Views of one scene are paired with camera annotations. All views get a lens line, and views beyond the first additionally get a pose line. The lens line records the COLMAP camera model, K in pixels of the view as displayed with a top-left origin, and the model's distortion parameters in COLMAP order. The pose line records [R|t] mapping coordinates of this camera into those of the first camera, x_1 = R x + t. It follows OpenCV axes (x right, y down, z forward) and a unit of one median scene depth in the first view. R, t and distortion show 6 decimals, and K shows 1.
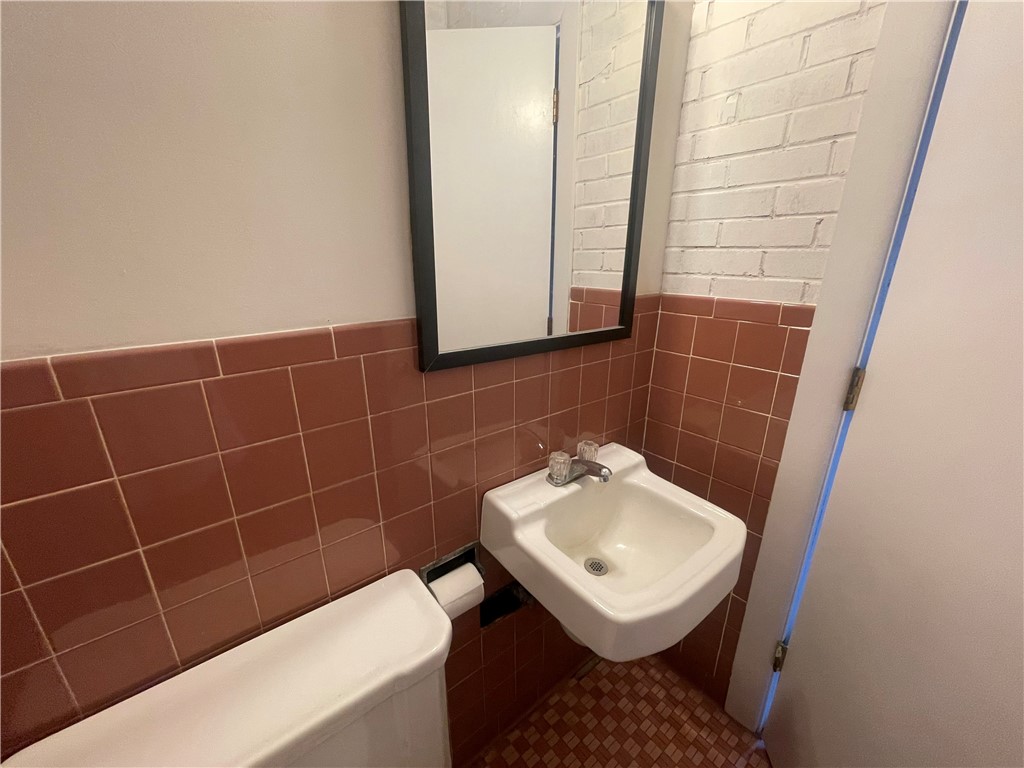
lens RADIAL K [[412.9, 0, 508.8], [0, 412.9, 383.7], [0, 0, 1]] dist [-0.001603, 0.001344]
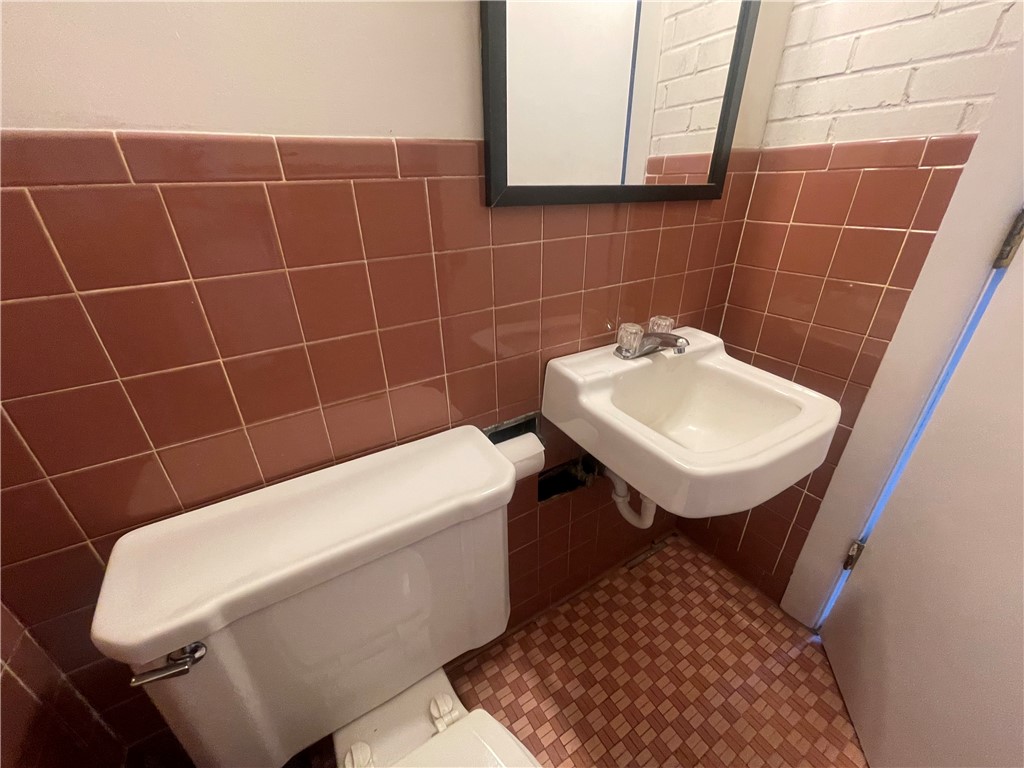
lens RADIAL K [[412.9, 0, 508.5], [0, 412.9, 388.4], [0, 0, 1]] dist [-0.001603, 0.001344]
pose [[0.992690, 0.037801, -0.114624, -0.037315], [-0.020145, 0.988259, 0.151451, 0.178748], [0.119003, -0.148035, 0.981796, 0.040418]]
